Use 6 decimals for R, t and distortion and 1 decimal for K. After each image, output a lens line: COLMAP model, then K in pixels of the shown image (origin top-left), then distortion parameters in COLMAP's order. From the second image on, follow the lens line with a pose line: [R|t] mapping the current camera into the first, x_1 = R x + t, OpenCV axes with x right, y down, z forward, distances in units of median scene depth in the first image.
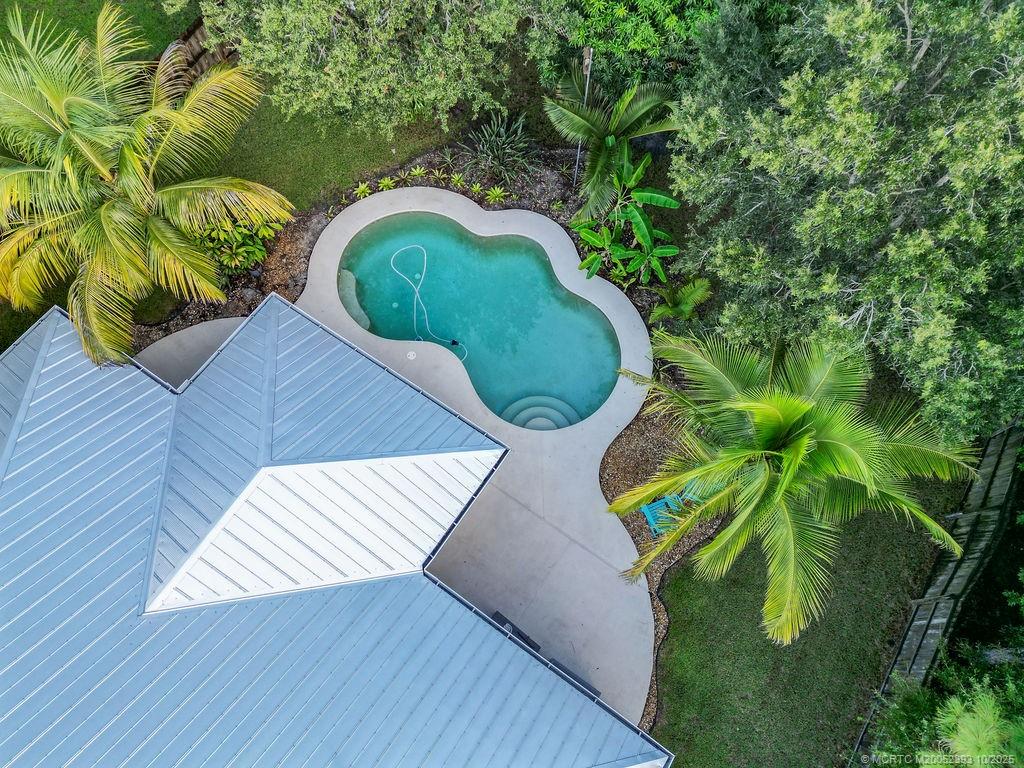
lens RADIAL K [[715.3, 0, 508.4], [0, 715.3, 388.0], [0, 0, 1]] dist [0.084775, -0.100552]
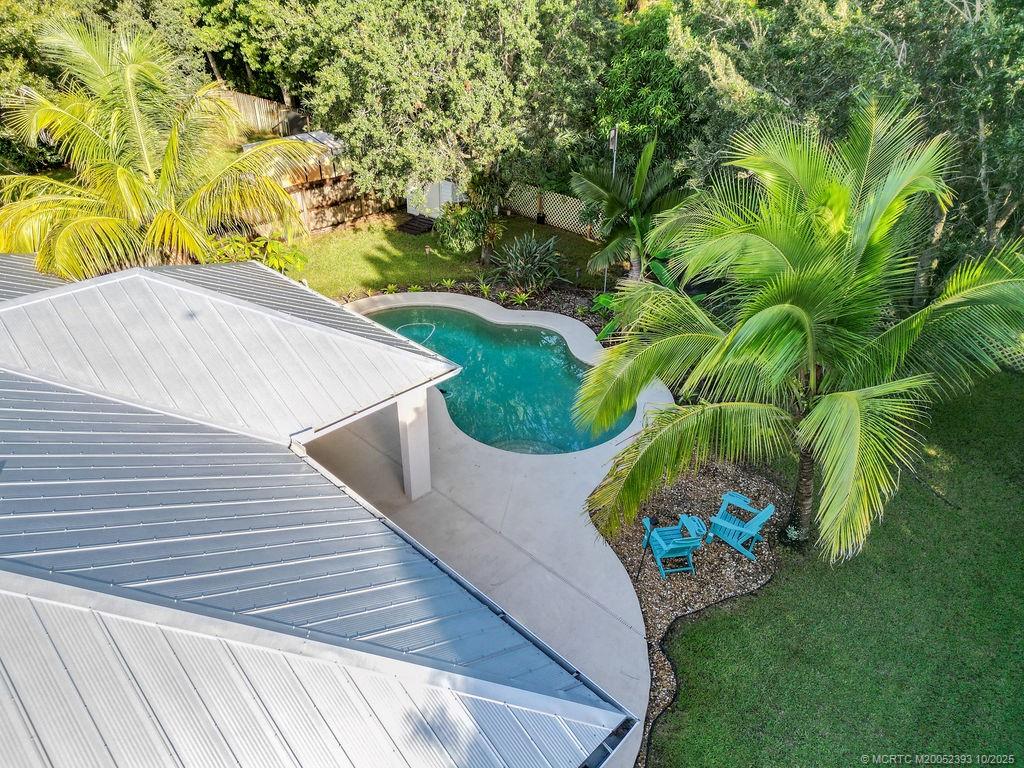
lens RADIAL K [[715.3, 0, 508.4], [0, 715.3, 388.0], [0, 0, 1]] dist [0.084775, -0.100552]
pose [[0.982711, 0.090651, -0.161437, 0.158017], [-0.172315, 0.766755, -0.618380, 0.507162], [0.067726, 0.635507, 0.769119, 0.390510]]
